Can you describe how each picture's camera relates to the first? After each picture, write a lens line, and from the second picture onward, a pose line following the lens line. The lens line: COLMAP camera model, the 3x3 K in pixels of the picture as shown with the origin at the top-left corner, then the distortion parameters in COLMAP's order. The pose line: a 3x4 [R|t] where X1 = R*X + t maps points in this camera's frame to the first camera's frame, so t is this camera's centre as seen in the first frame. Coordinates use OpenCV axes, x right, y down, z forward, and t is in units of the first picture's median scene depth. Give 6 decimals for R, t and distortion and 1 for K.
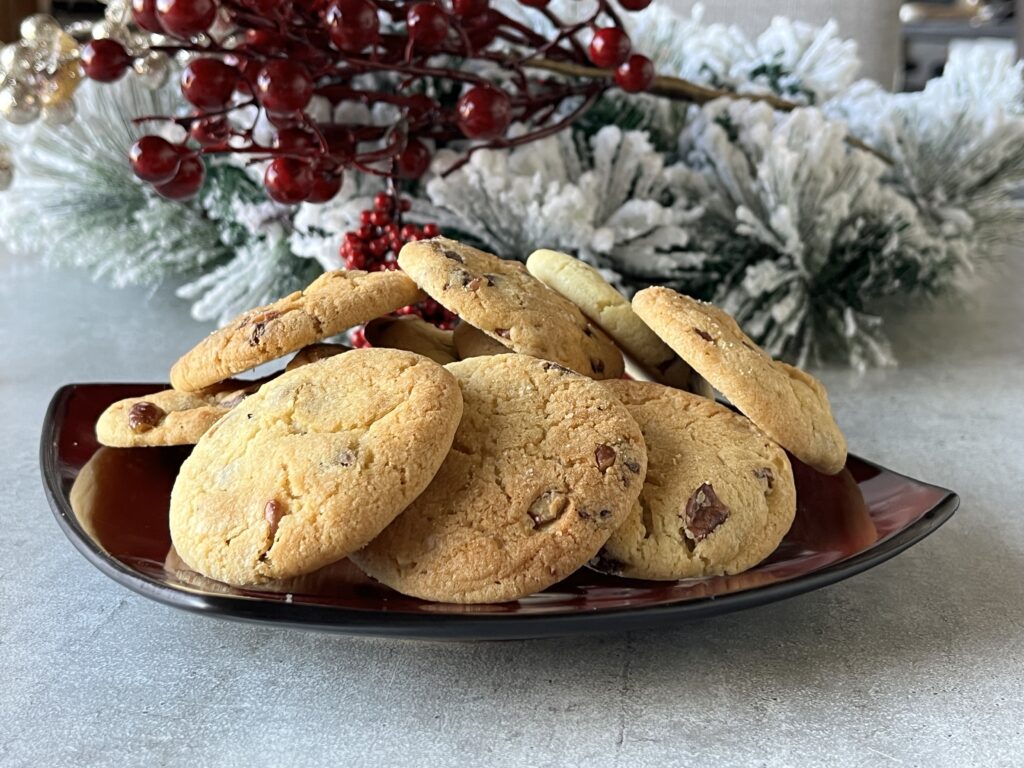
lens RADIAL K [[1411.7, 0, 508.3], [0, 1411.7, 377.7], [0, 0, 1]] dist [0.136506, 0.000000]
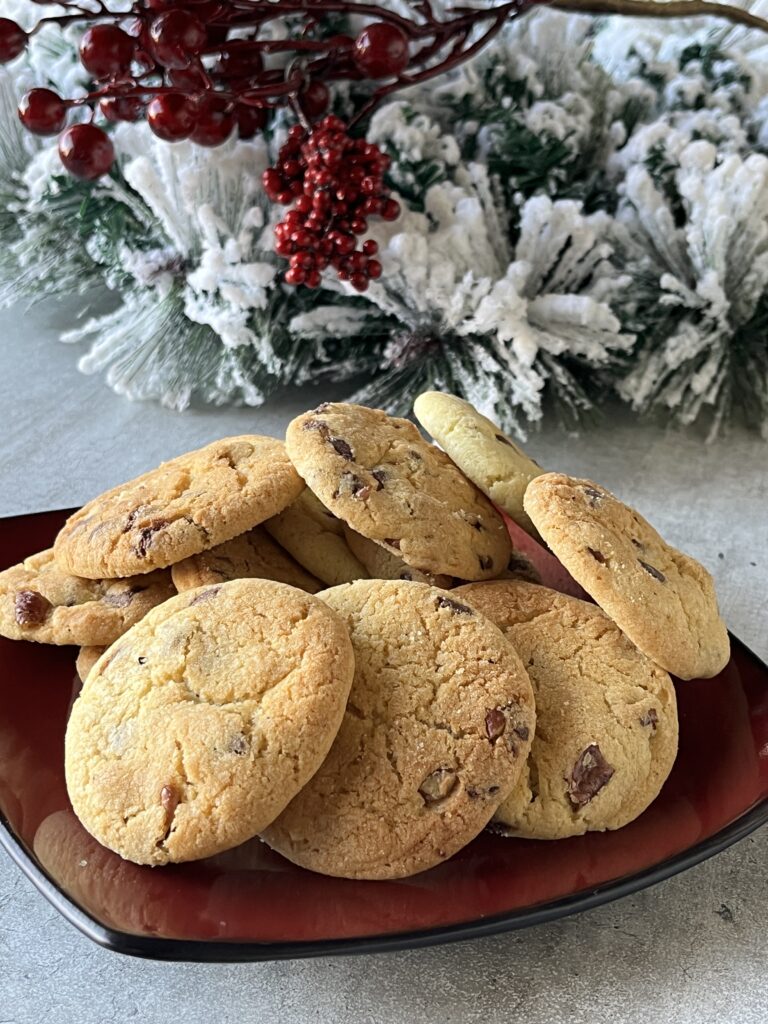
lens RADIAL K [[1411.7, 0, 386.3], [0, 1411.7, 508.1], [0, 0, 1]] dist [0.136506, 0.000000]
pose [[0.999724, 0.016724, 0.016499, -0.028182], [-0.020368, 0.966986, 0.254014, -0.344559], [-0.011706, -0.254280, 0.967060, 0.058746]]
